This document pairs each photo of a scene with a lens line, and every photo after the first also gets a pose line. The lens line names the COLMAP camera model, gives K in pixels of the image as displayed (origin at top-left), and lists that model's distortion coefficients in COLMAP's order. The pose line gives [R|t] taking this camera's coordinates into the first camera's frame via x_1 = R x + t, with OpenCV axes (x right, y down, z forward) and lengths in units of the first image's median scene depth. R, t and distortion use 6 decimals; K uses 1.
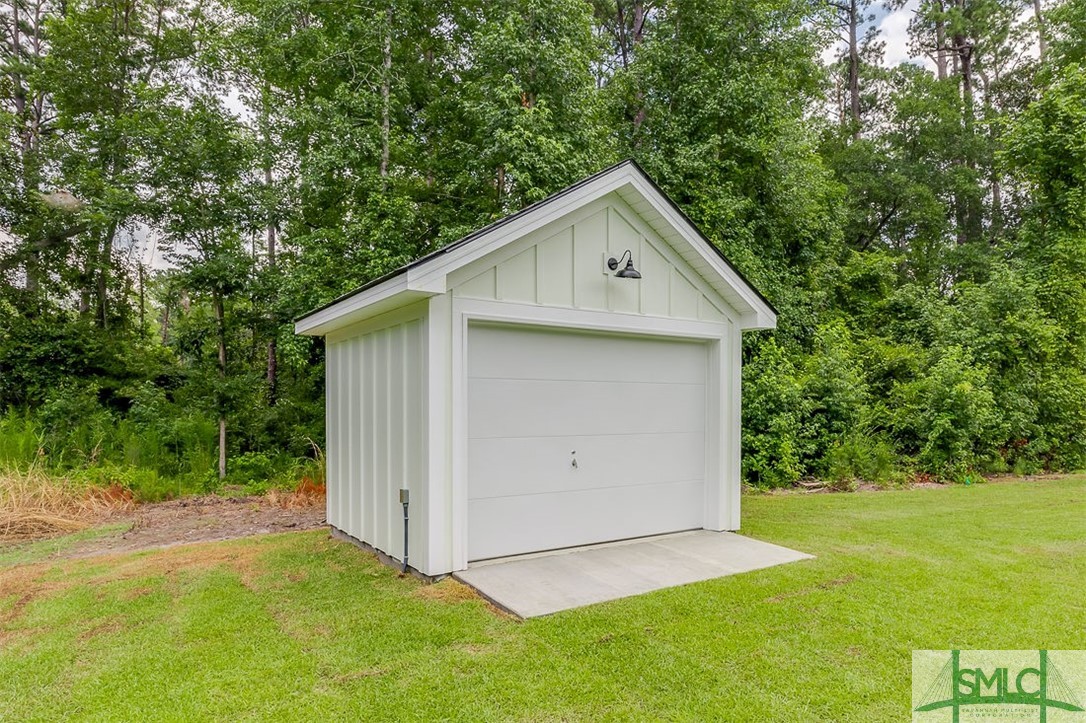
lens RADIAL K [[688.9, 0, 544.6], [0, 688.9, 413.7], [0, 0, 1]] dist [0.003363, 0.002313]
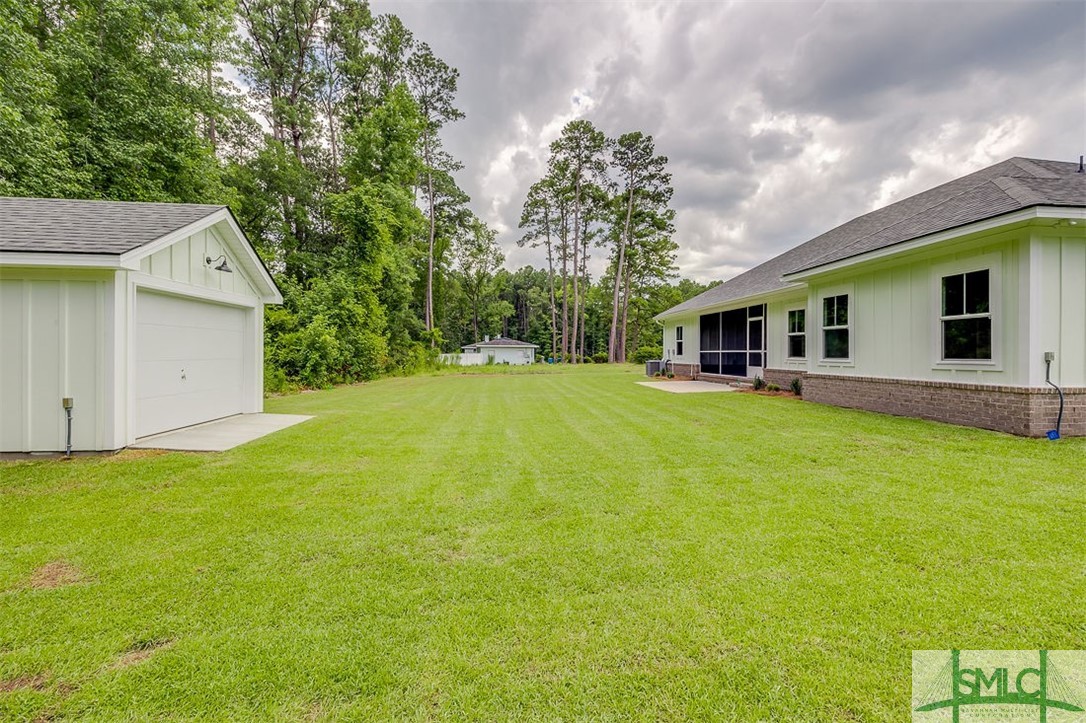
lens RADIAL K [[688.9, 0, 542.9], [0, 688.9, 359.8], [0, 0, 1]] dist [0.003363, 0.002313]
pose [[0.485111, 0.001339, 0.874452, -0.741779], [0.002226, 0.999994, -0.002766, 0.028097], [-0.874450, 0.003288, 0.485105, -0.420148]]
